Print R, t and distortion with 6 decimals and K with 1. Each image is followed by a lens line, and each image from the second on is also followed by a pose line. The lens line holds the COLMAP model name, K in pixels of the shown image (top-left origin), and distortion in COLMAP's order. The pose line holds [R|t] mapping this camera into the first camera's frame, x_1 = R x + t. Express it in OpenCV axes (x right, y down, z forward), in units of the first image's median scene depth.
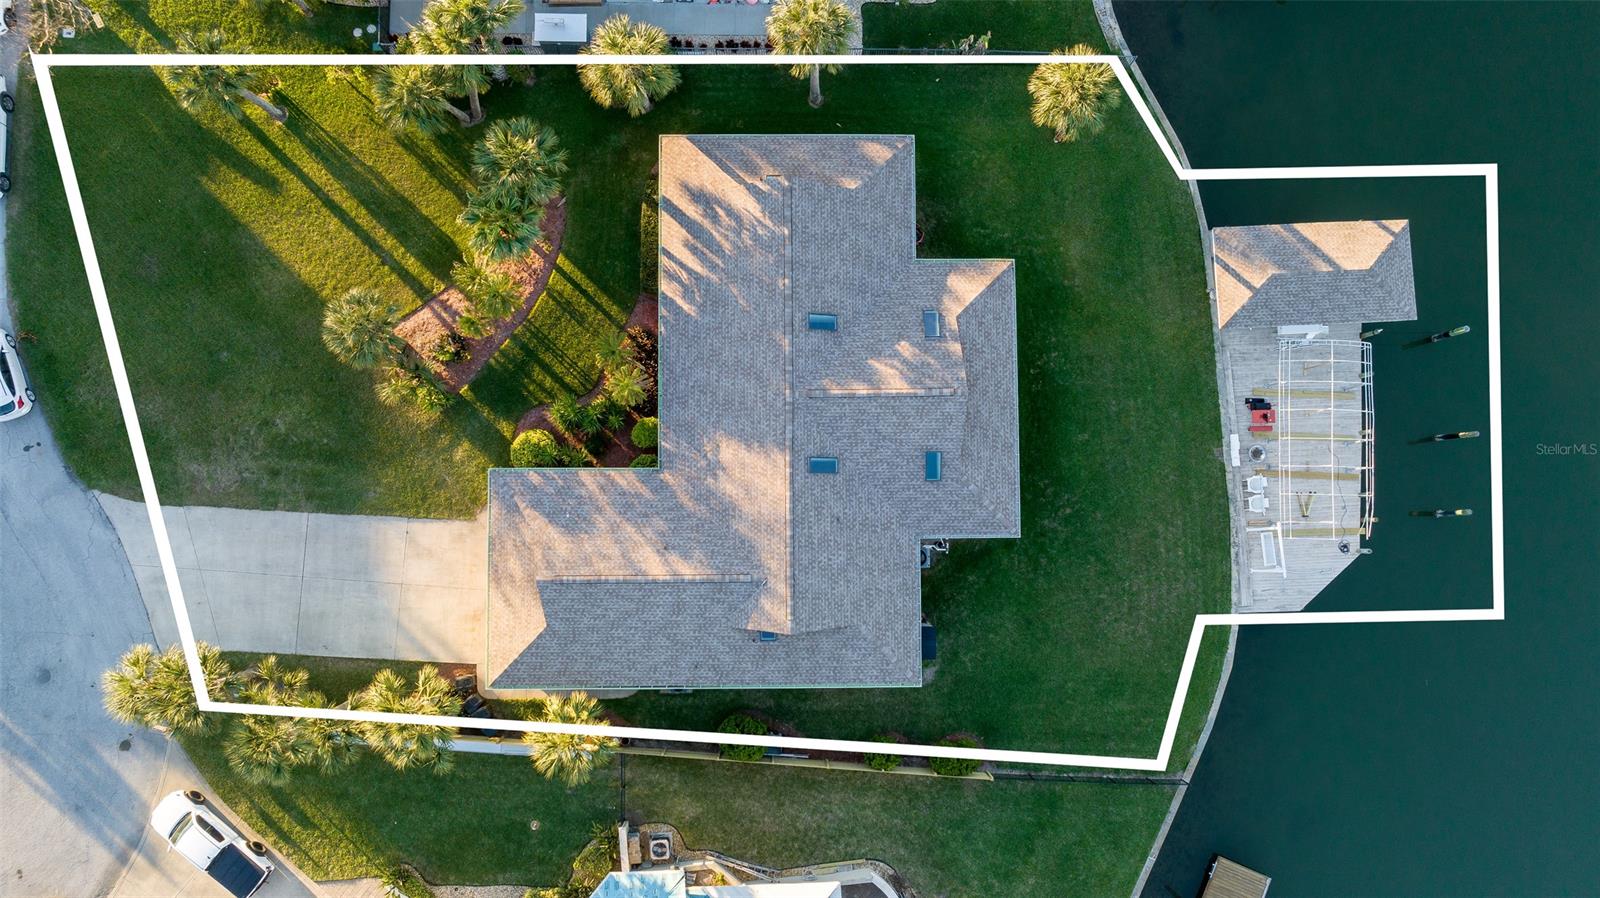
lens RADIAL K [[1262.3, 0, 810.4], [0, 1262.3, 472.3], [0, 0, 1]] dist [-0.028458, 0.005359]
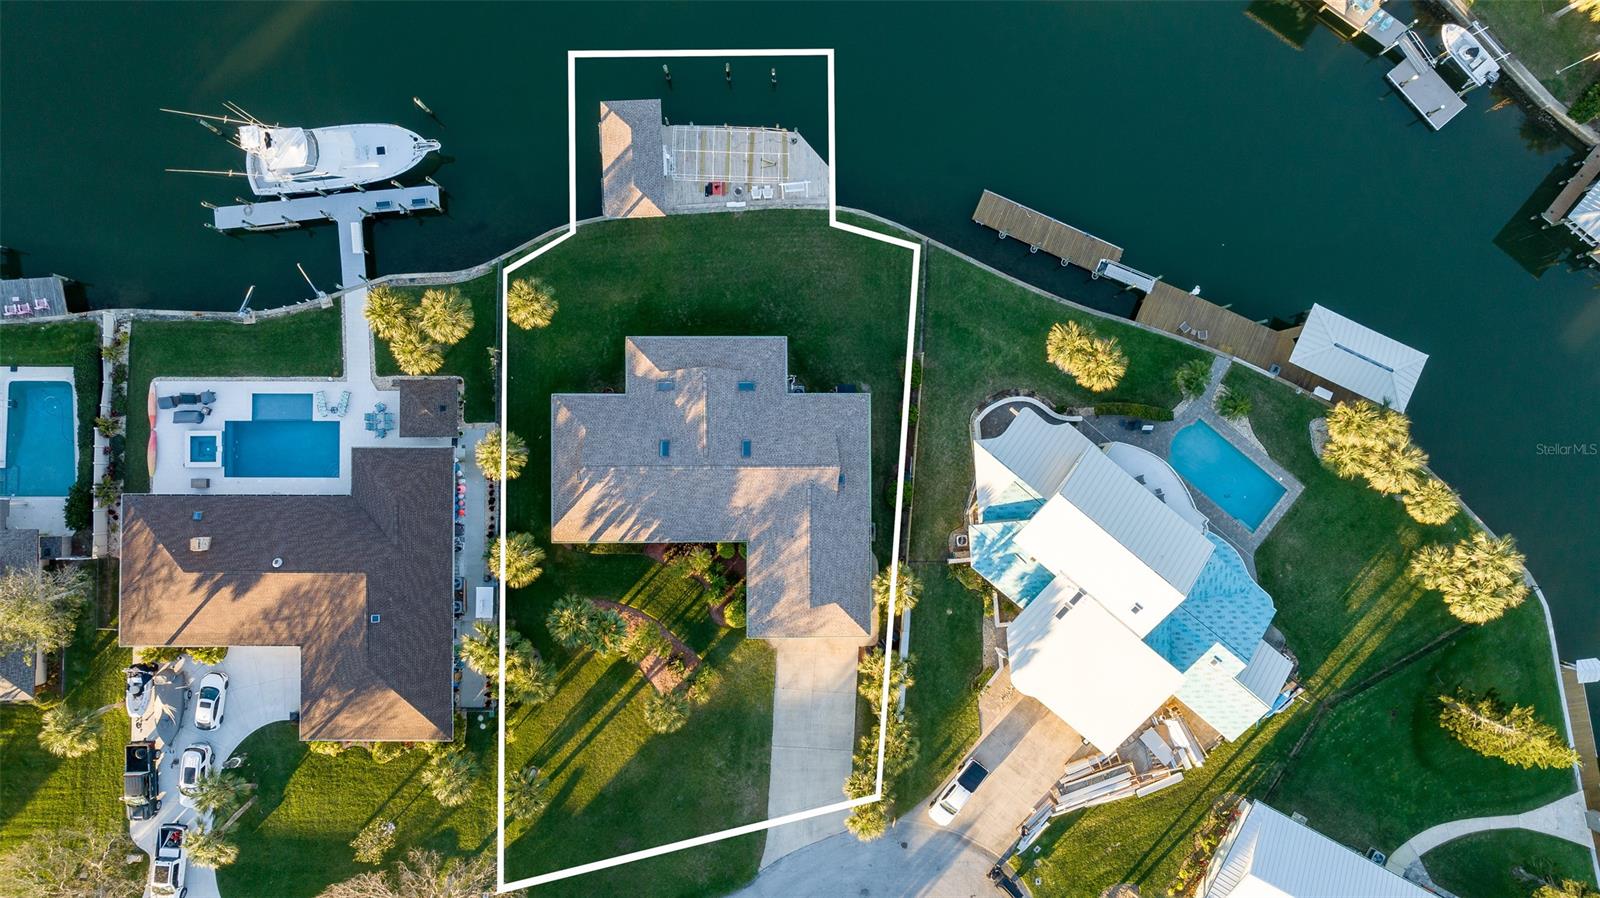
lens RADIAL K [[1262.3, 0, 810.4], [0, 1262.3, 472.3], [0, 0, 1]] dist [-0.028458, 0.005359]
pose [[0.003162, -0.999738, -0.022648, 0.015891], [0.997581, 0.001581, 0.069494, -0.036834], [-0.069440, -0.022813, 0.997325, -0.739583]]
